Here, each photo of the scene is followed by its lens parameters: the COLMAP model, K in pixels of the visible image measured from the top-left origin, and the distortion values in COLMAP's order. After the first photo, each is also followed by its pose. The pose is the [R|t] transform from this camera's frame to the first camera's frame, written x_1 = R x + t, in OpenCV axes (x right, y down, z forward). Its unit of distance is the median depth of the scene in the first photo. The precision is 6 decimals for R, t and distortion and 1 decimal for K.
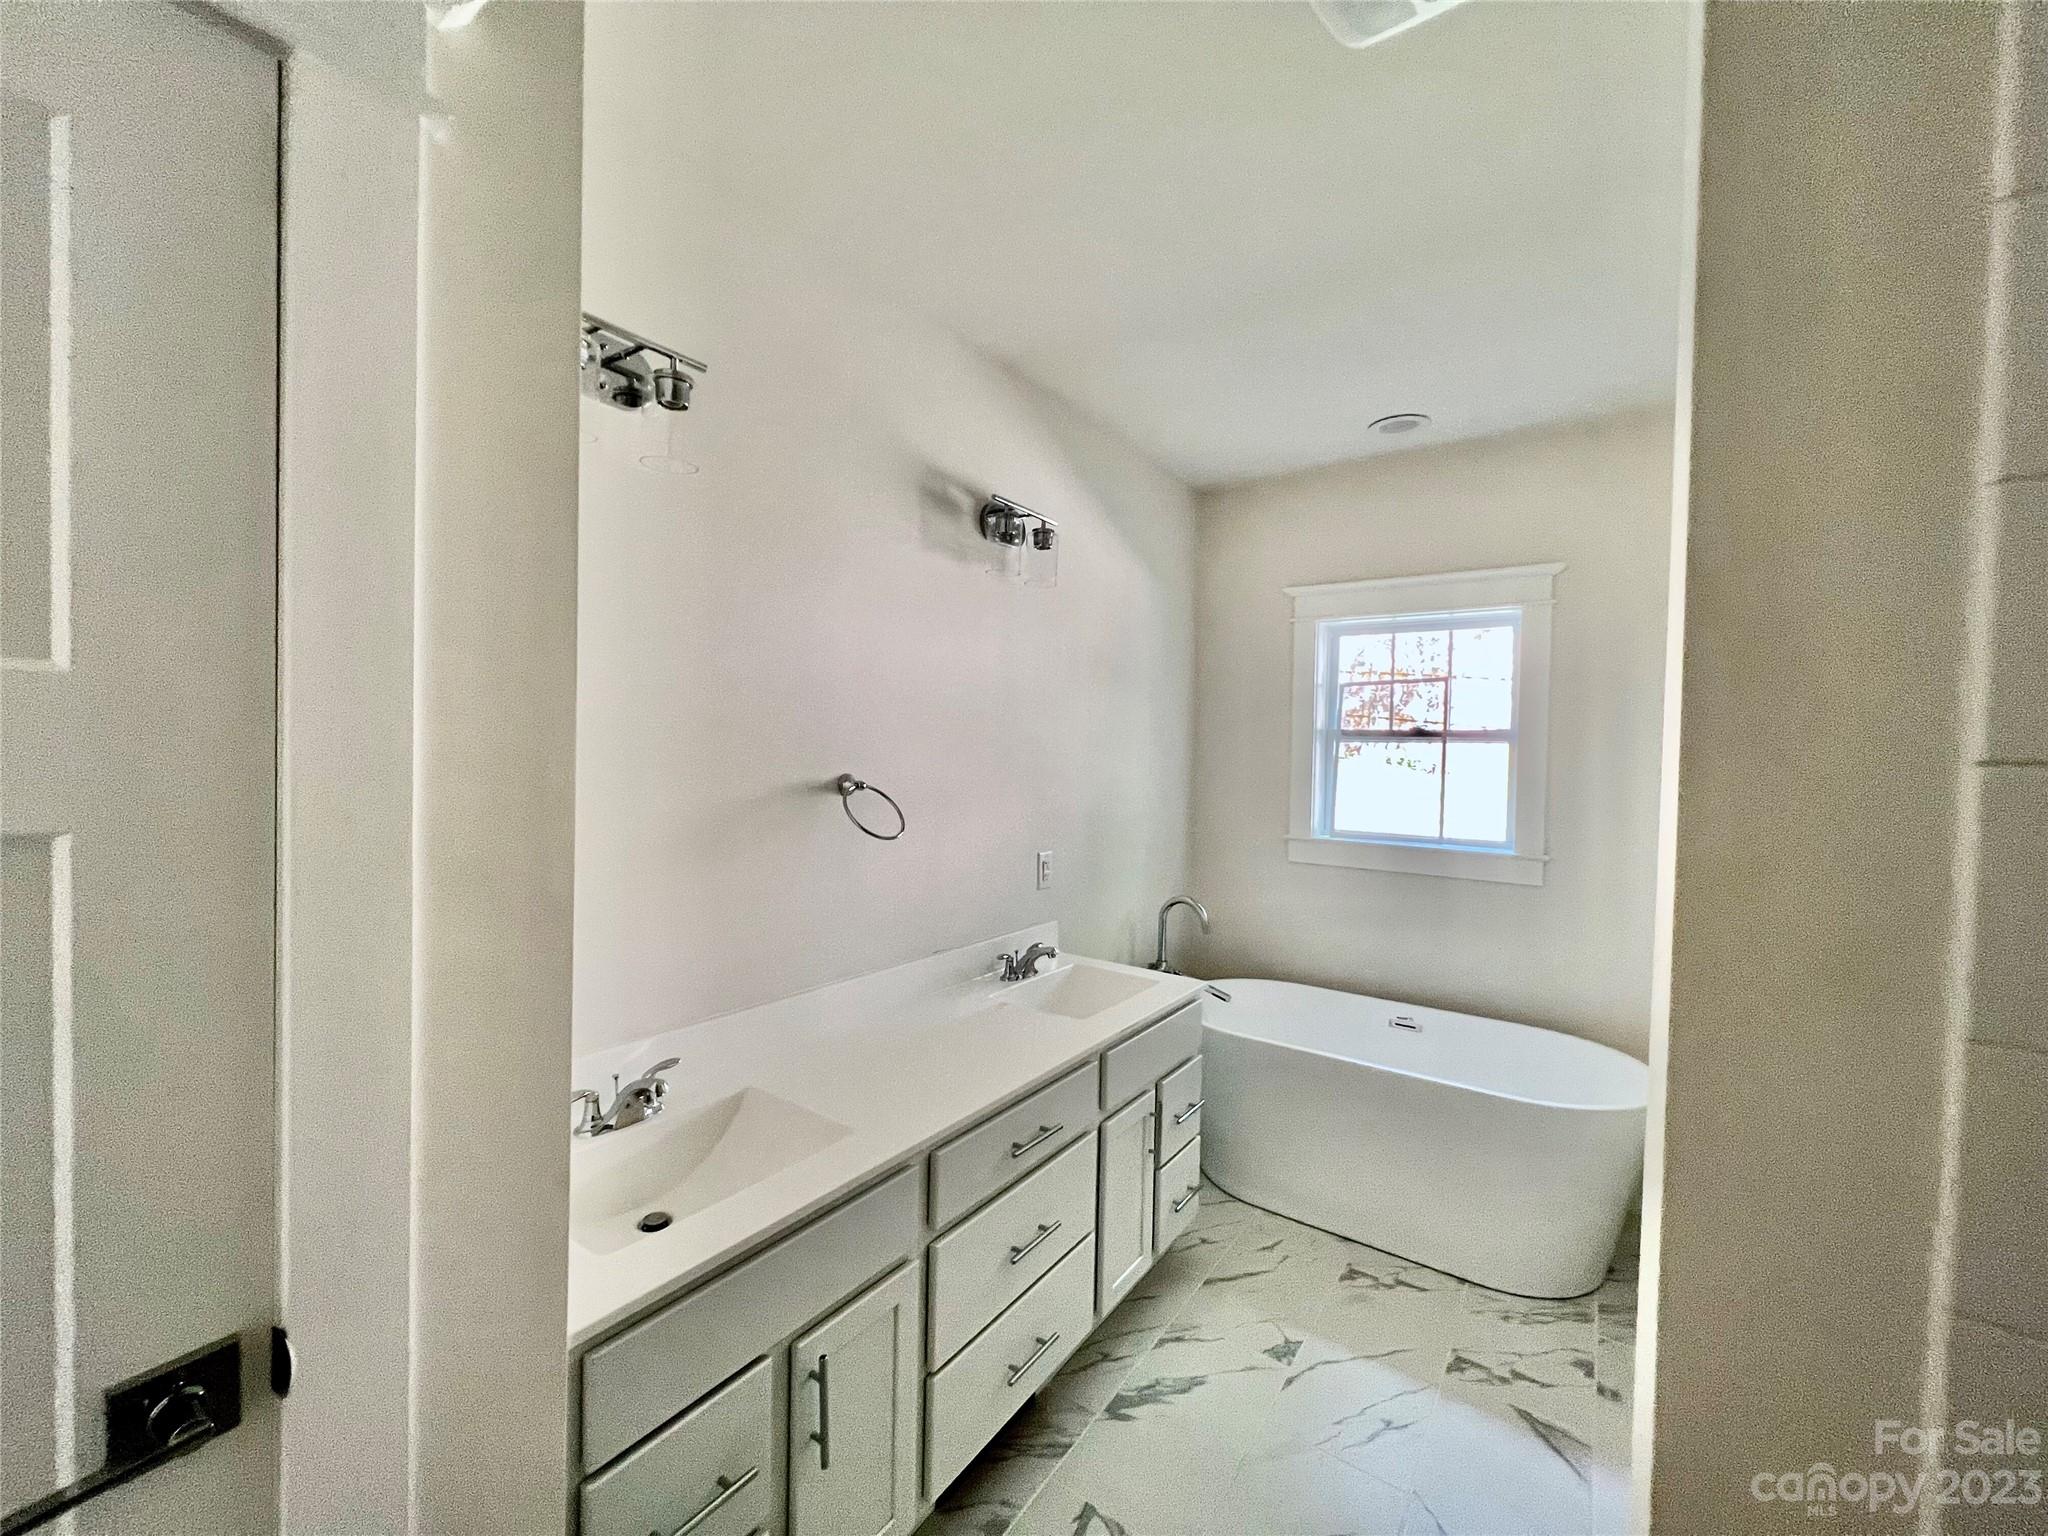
lens RADIAL K [[817.5, 0, 1028.6], [0, 817.5, 766.4], [0, 0, 1]] dist [-0.003557, 0.000764]
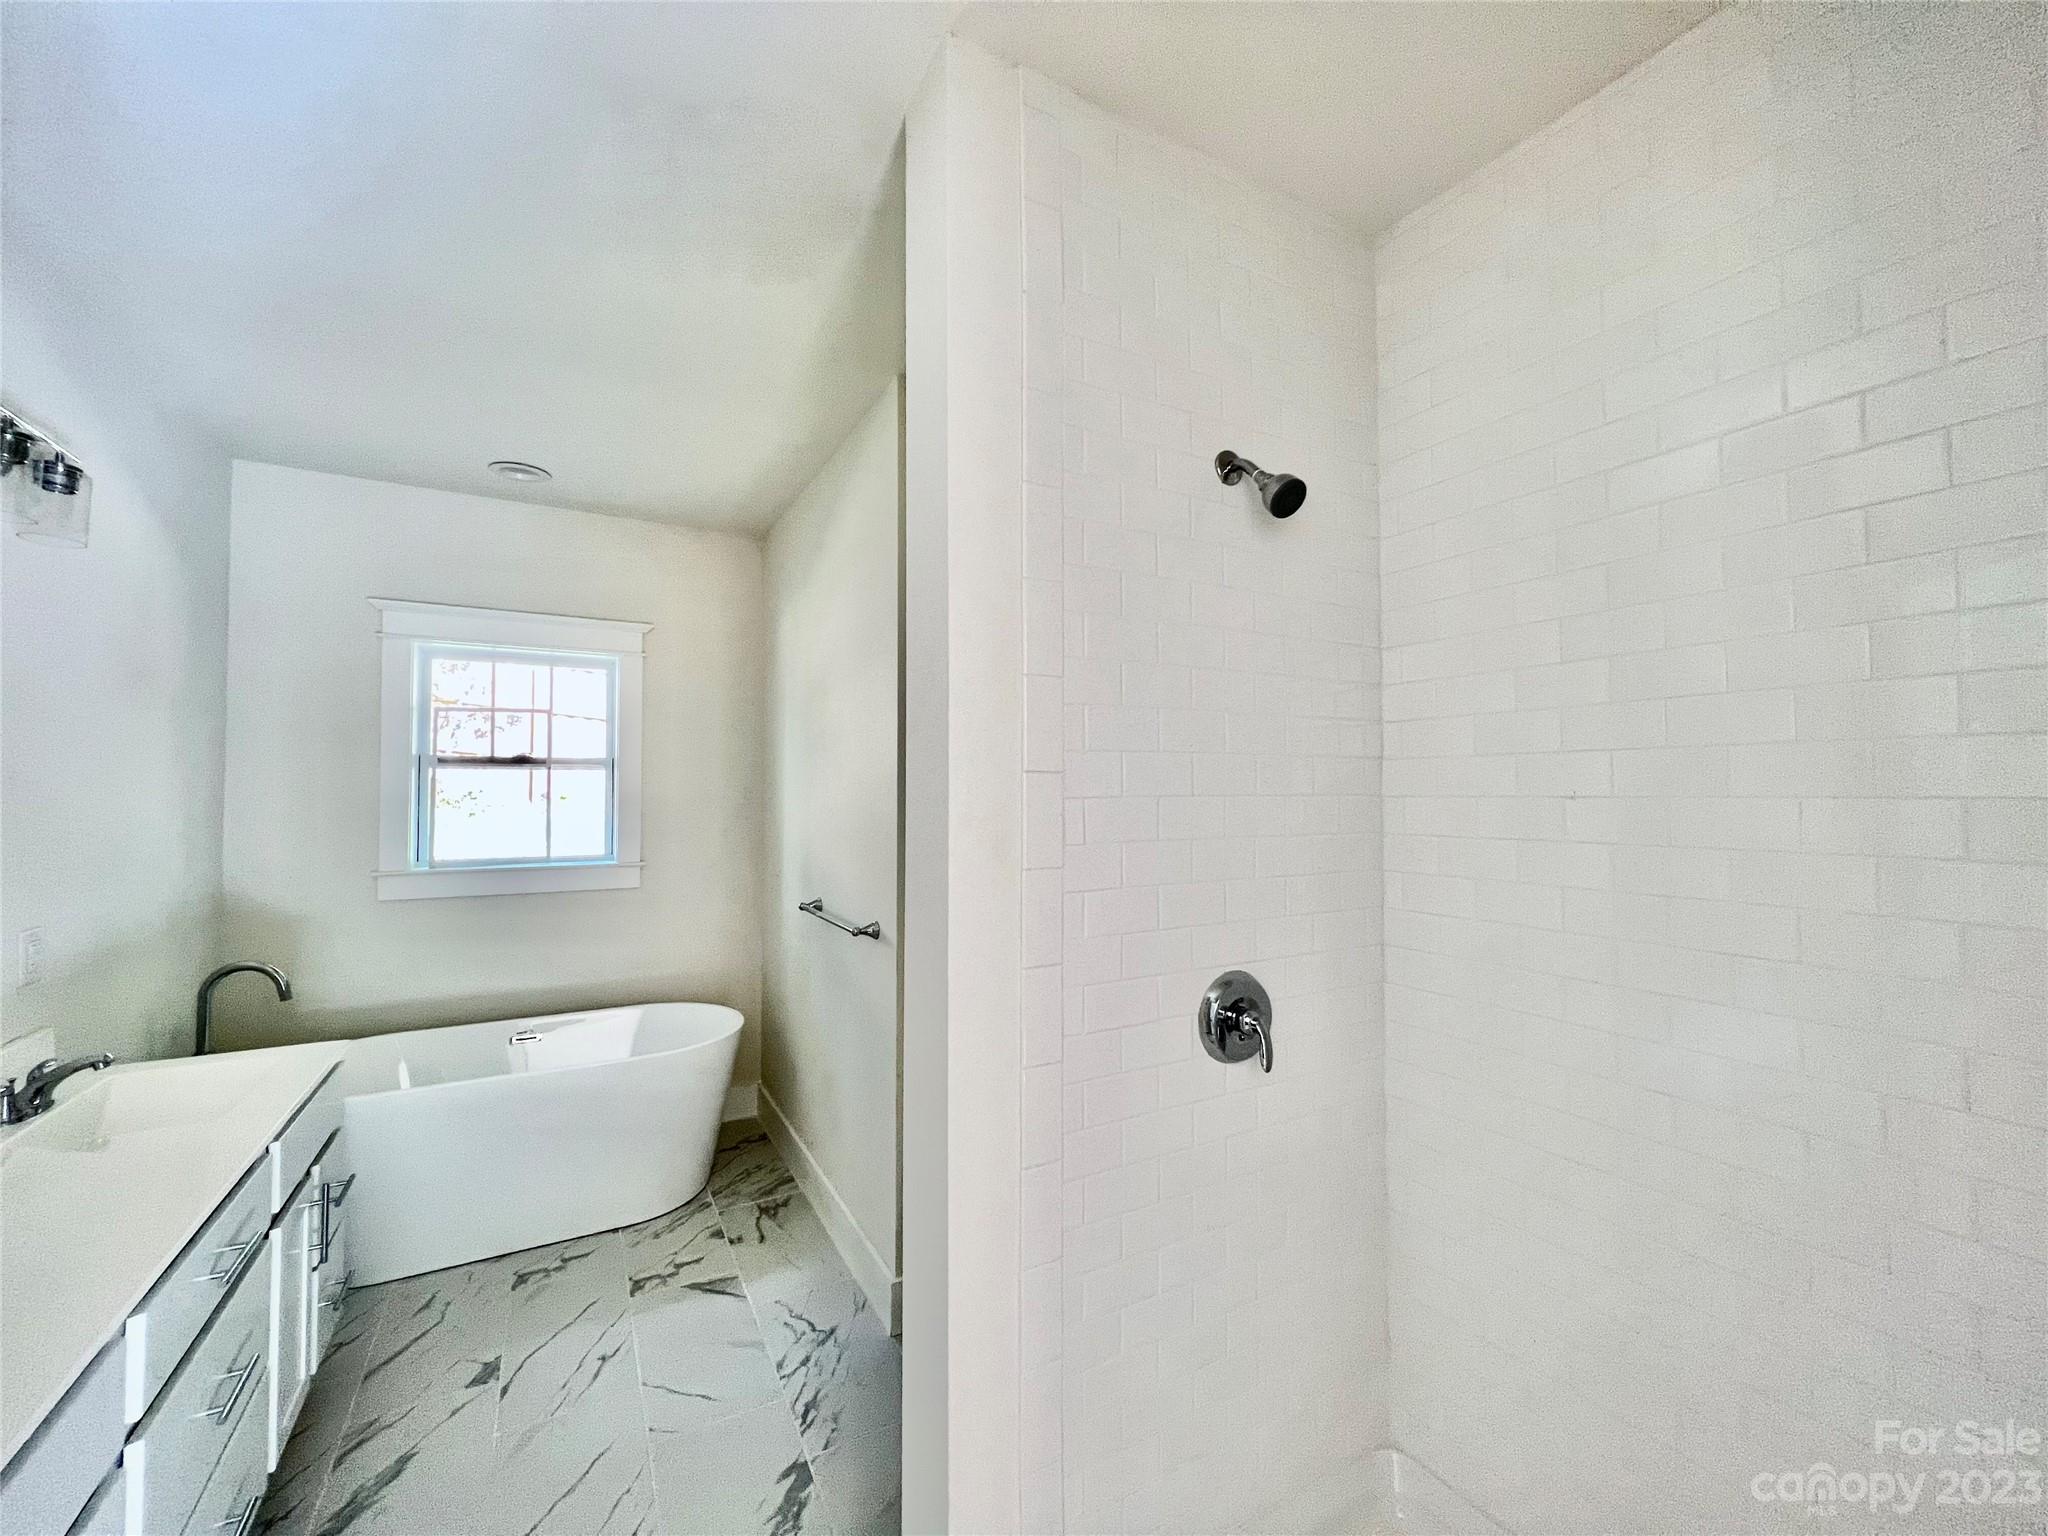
lens RADIAL K [[817.5, 0, 1018.5], [0, 817.5, 766.3], [0, 0, 1]] dist [-0.003557, 0.000764]
pose [[0.431568, 0.000292, 0.902080, -0.203648], [0.029298, 0.999468, -0.014339, 0.001129], [-0.901604, 0.032617, 0.431330, -0.032382]]
